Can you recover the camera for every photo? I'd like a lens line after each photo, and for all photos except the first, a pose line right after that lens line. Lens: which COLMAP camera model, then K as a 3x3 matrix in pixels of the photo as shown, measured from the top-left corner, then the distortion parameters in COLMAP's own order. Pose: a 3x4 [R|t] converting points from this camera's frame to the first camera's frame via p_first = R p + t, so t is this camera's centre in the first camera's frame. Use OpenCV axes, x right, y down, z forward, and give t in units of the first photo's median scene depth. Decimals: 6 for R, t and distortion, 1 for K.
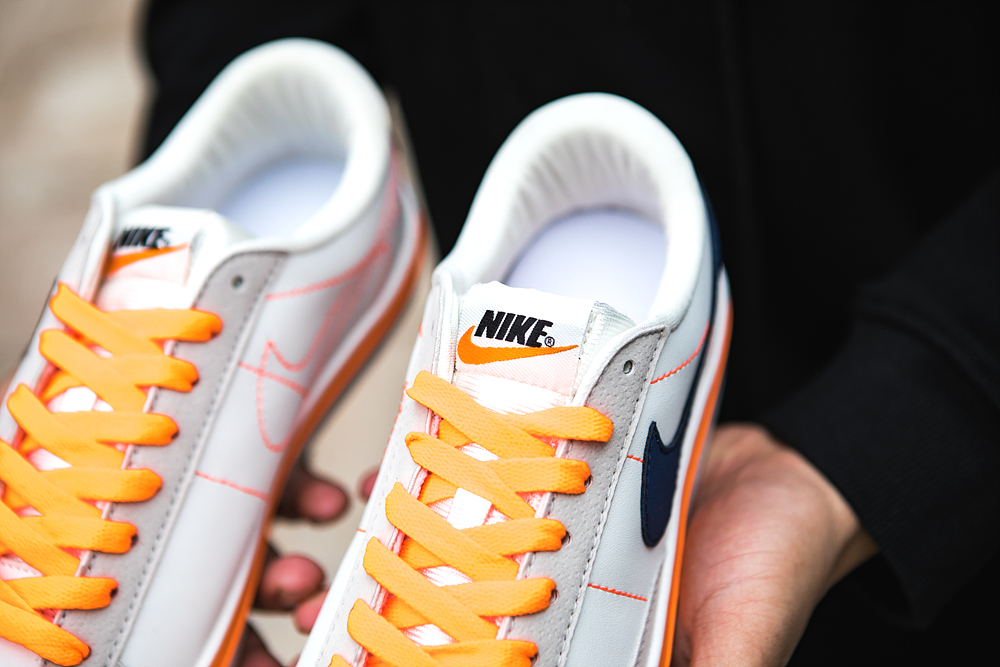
lens RADIAL K [[1334.2, 0, 500.0], [0, 1334.2, 333.5], [0, 0, 1]] dist [0.070171, 0.065929]
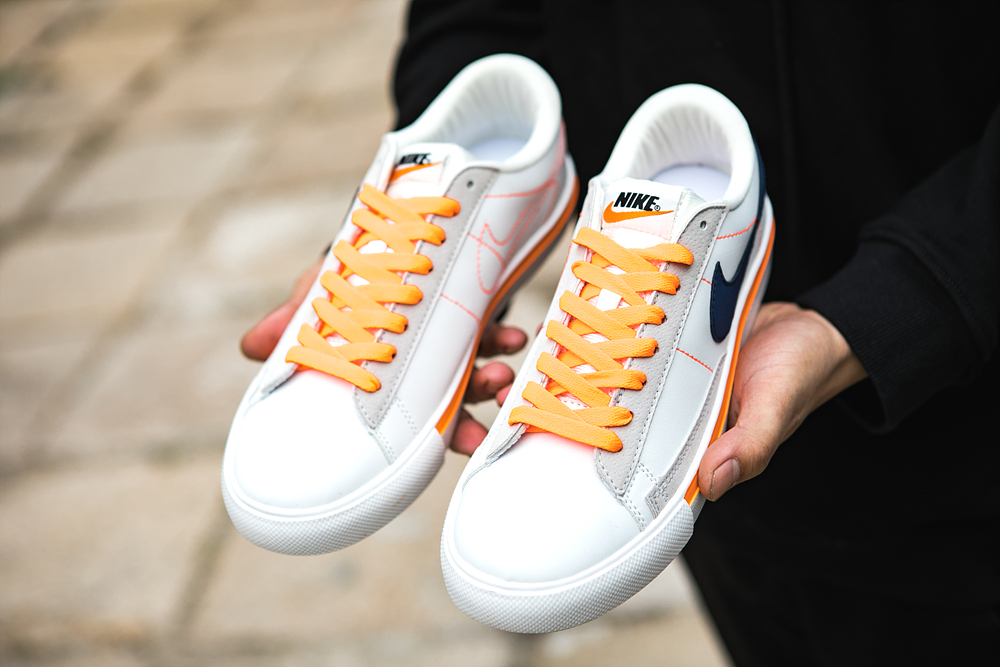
lens RADIAL K [[1773.0, 0, 500.0], [0, 1773.0, 333.5], [0, 0, 1]] dist [-0.046214, 0.172174]
pose [[0.997615, 0.028017, -0.063080, -0.015490], [-0.038316, 0.984956, -0.168503, 0.521161], [0.057410, 0.170518, 0.983681, -1.147293]]
